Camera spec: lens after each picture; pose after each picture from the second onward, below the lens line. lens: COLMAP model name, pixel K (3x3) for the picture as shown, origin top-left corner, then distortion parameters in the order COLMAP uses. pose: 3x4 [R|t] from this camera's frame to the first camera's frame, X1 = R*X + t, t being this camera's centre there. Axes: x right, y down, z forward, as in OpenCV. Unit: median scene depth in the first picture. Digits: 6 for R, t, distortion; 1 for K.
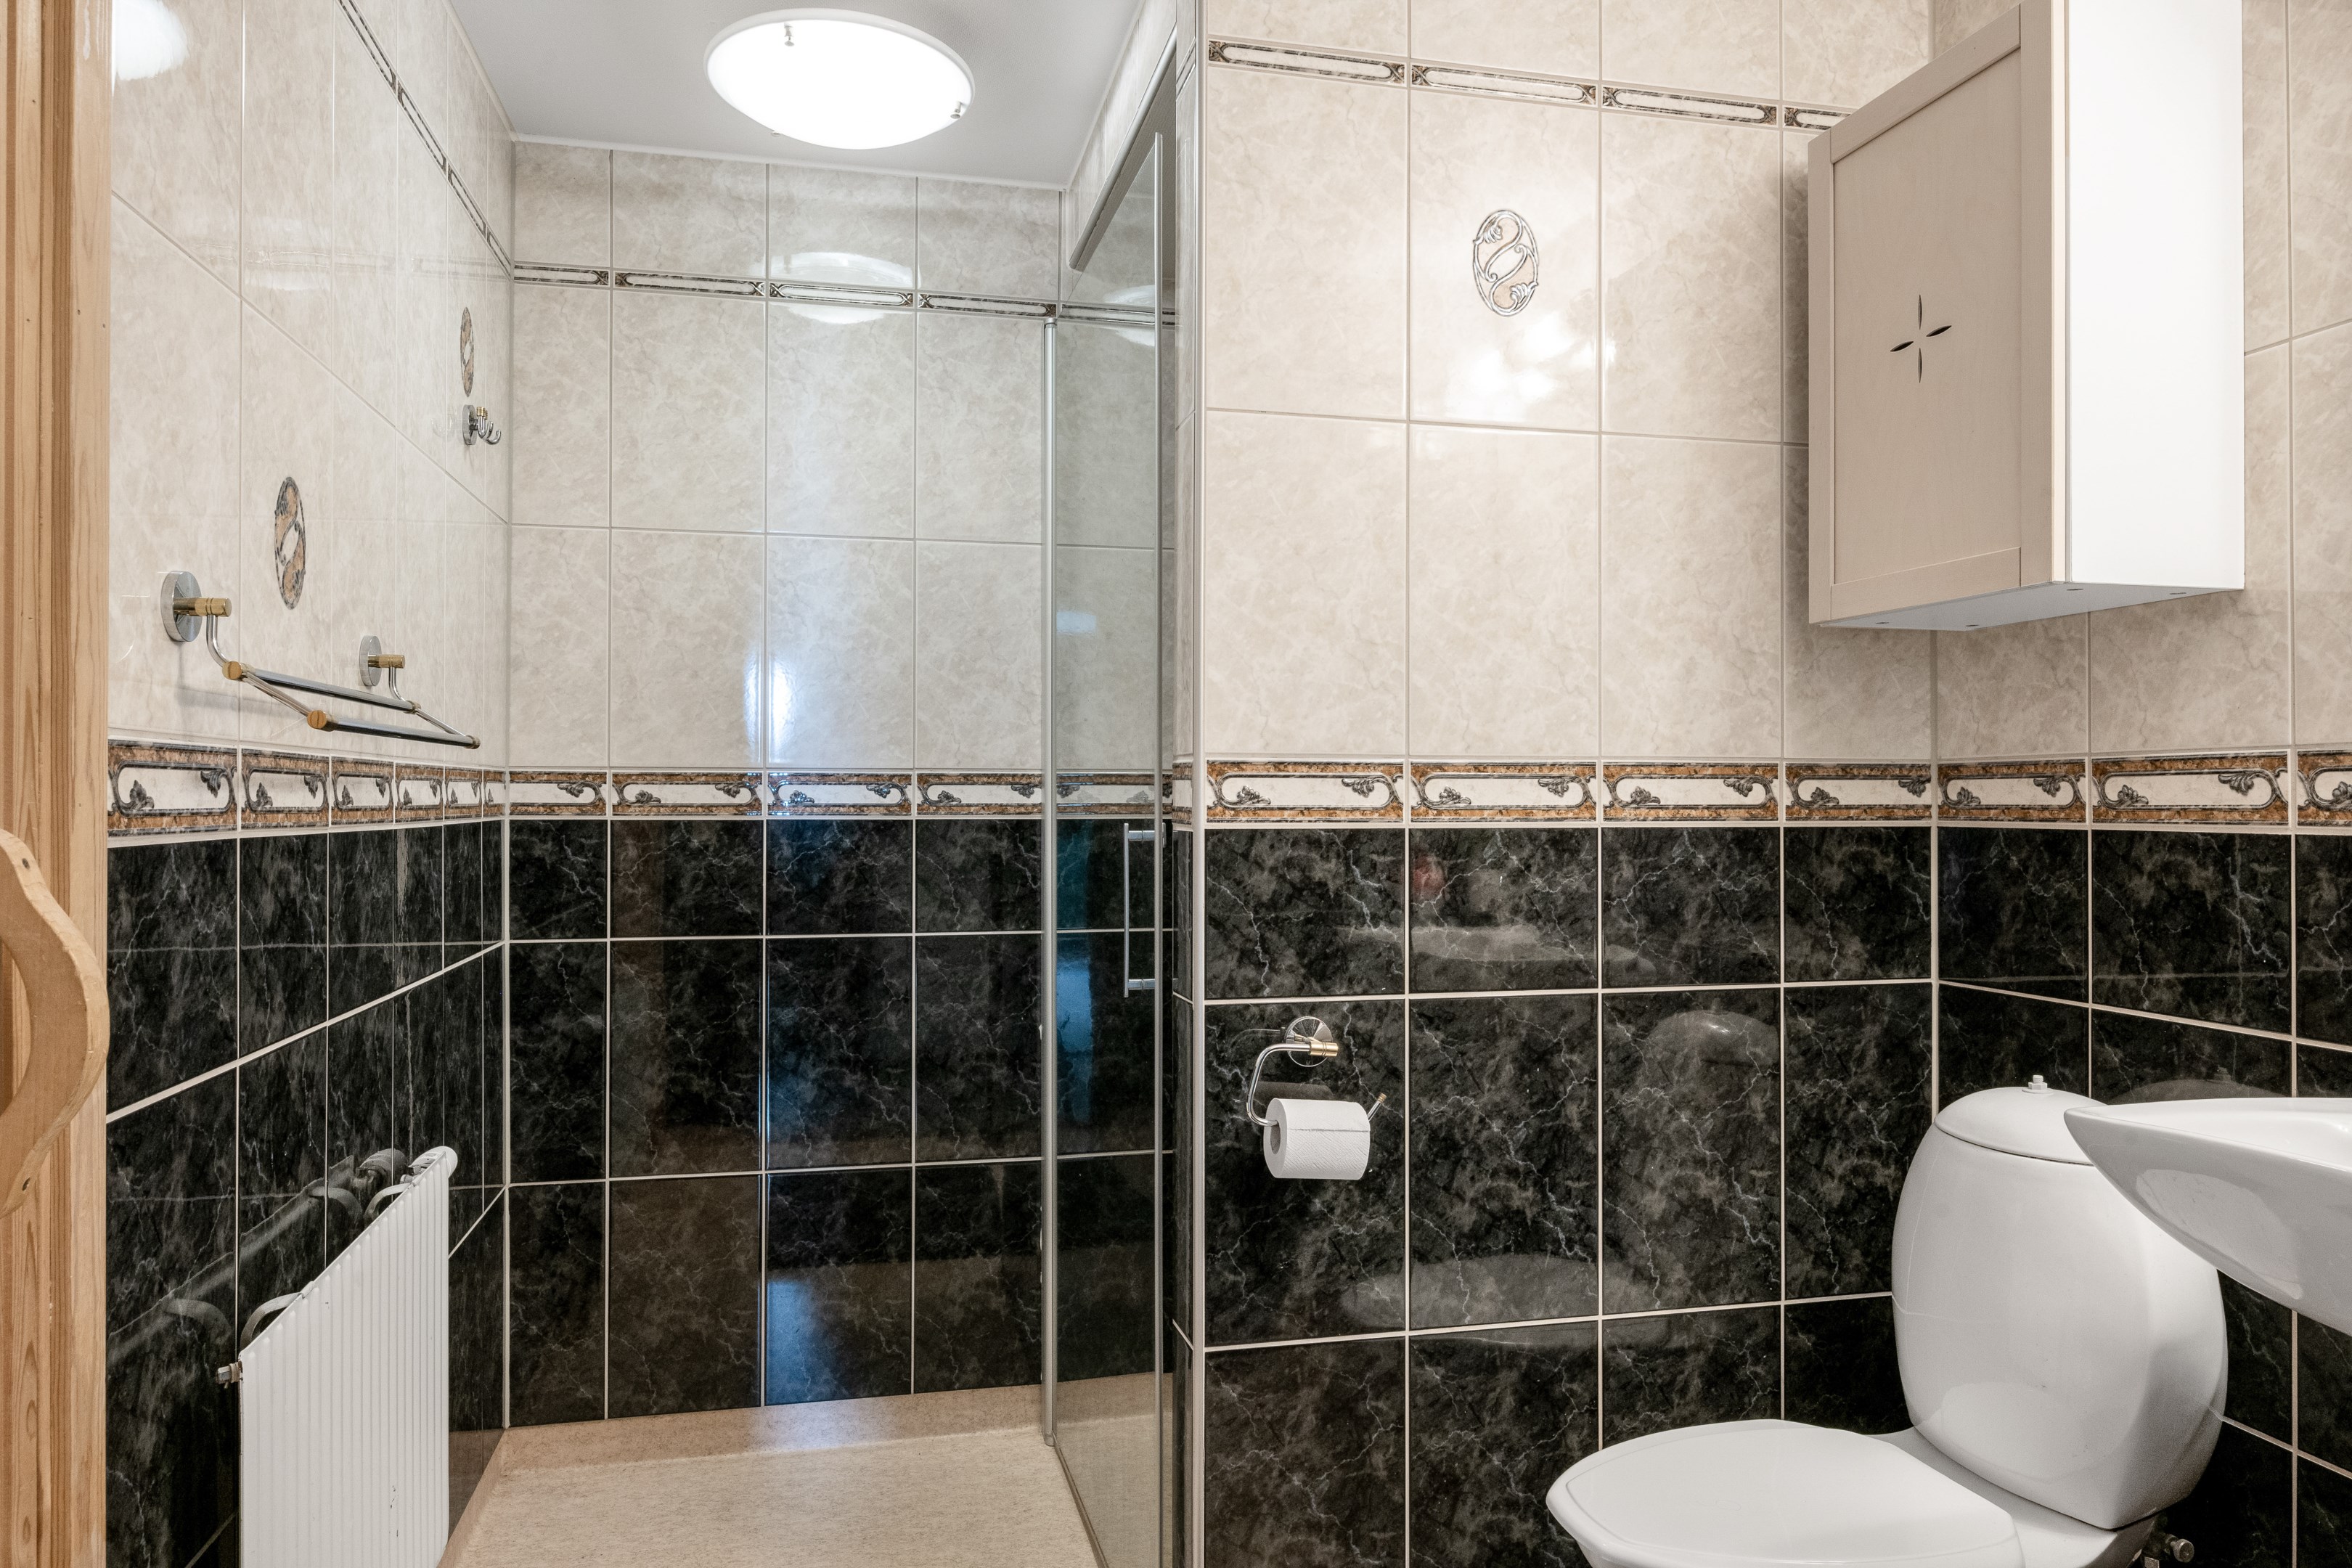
lens RADIAL K [[1476.7, 0, 1165.6], [0, 1476.7, 788.3], [0, 0, 1]] dist [0.002278, 0.000448]
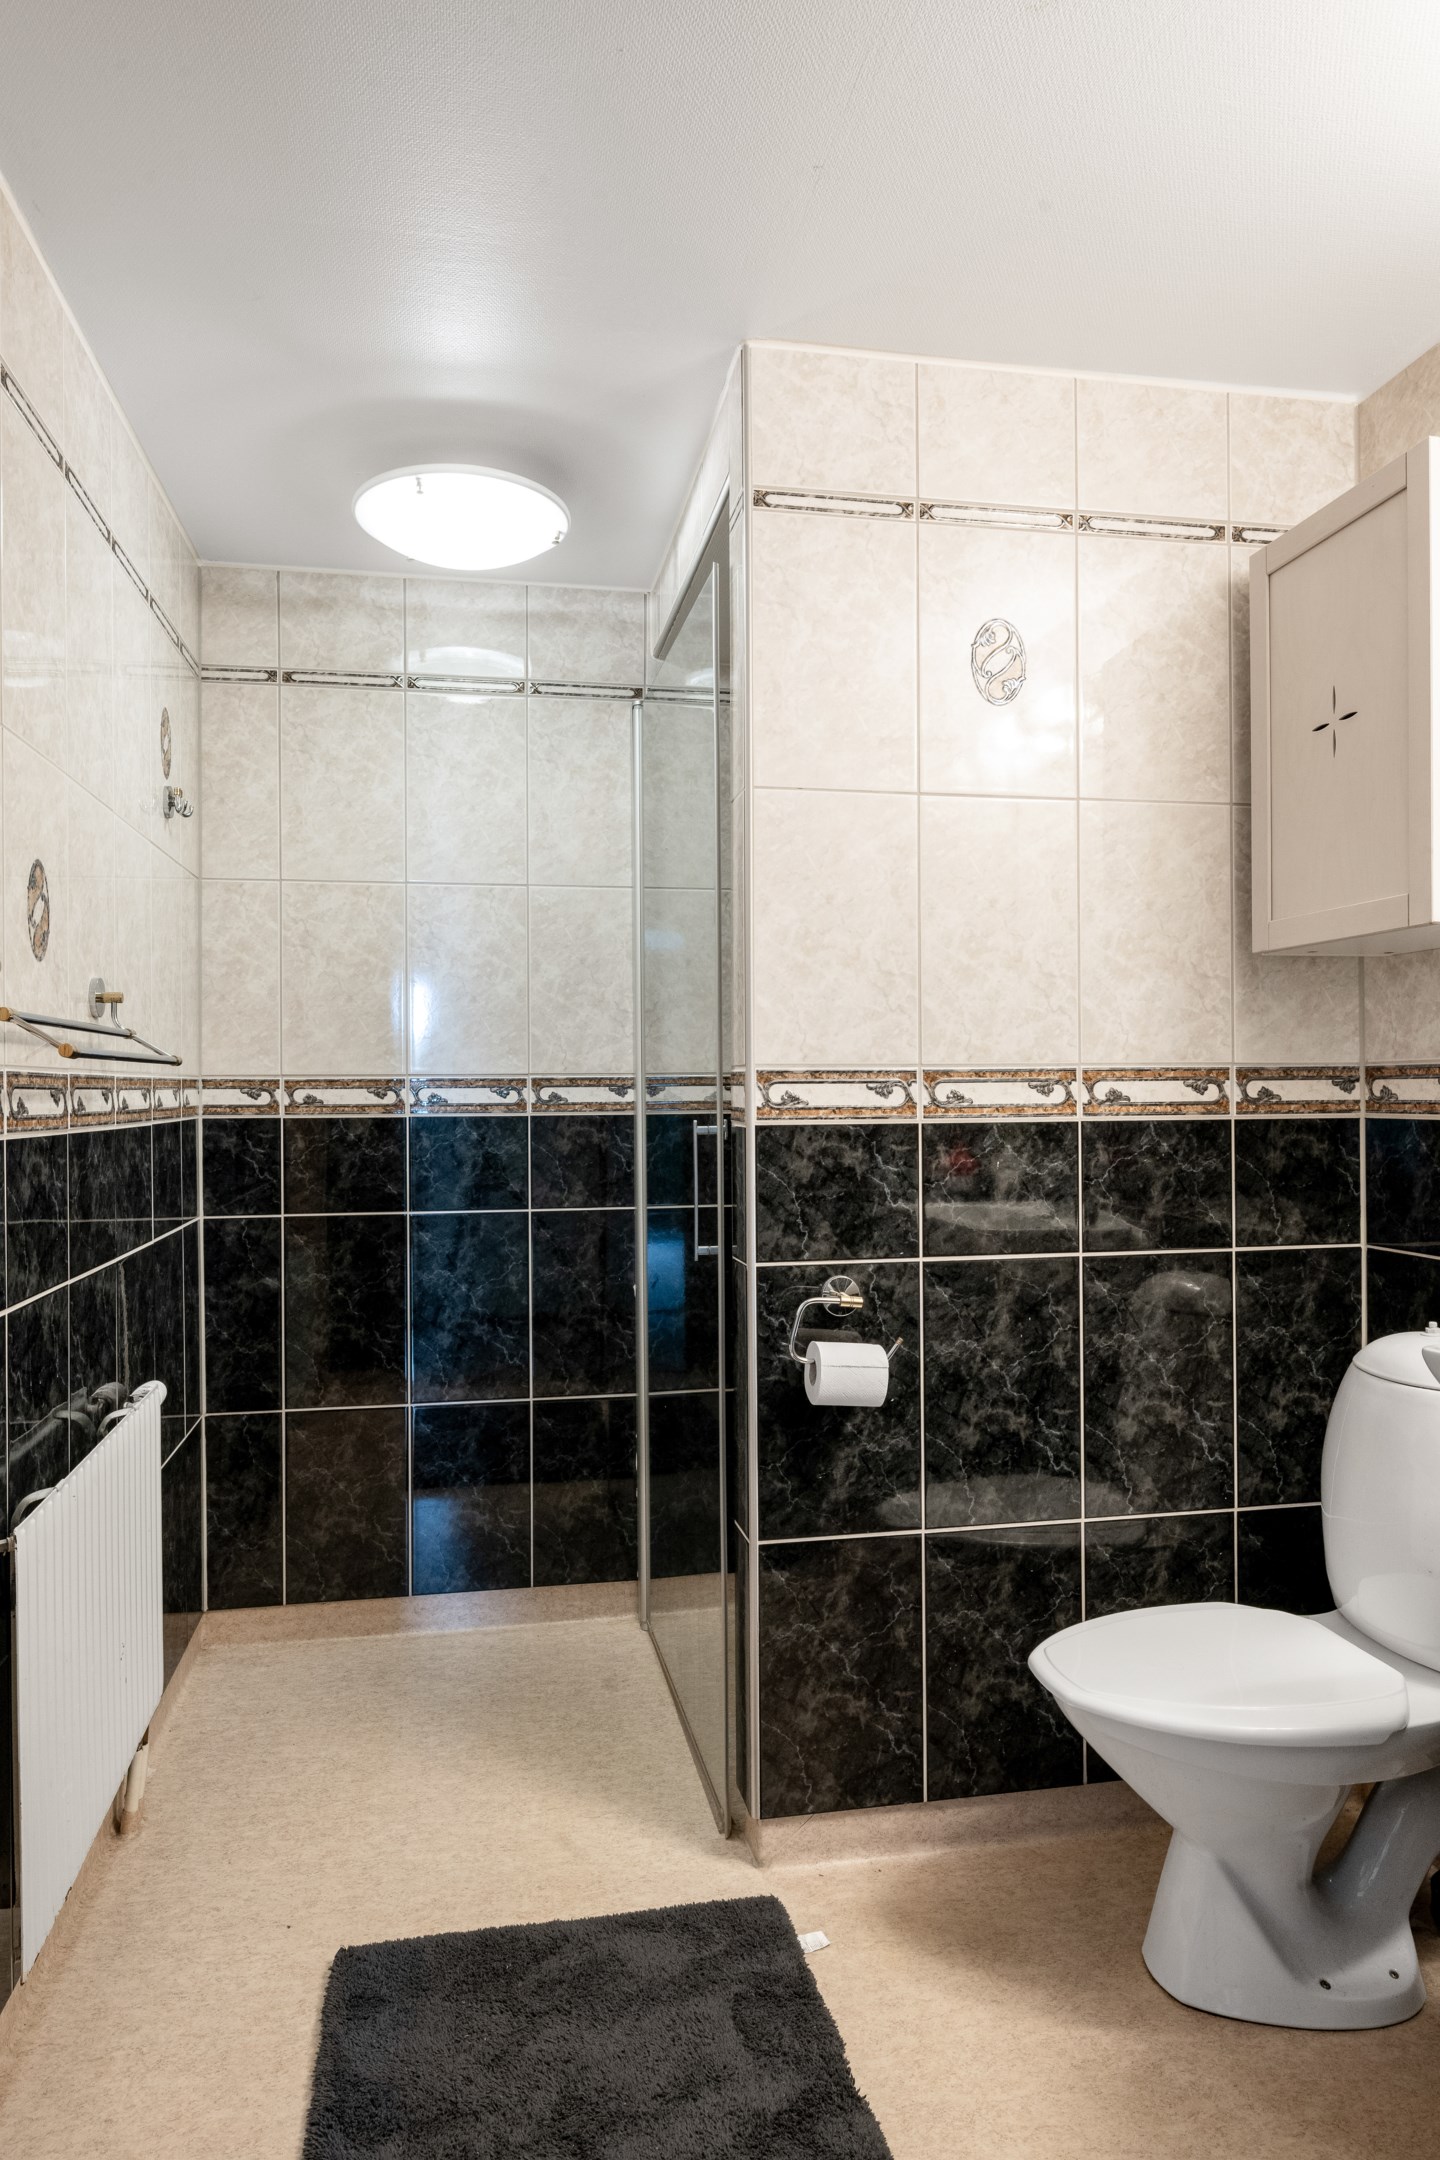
lens RADIAL K [[1356.2, 0, 725.4], [0, 1356.2, 1080.8], [0, 0, 1]] dist [0.002278, 0.000448]
pose [[0.999127, -0.008005, -0.041010, 0.044282], [0.008238, 0.999951, 0.005523, -0.014877], [0.040963, -0.005856, 0.999143, -0.129586]]
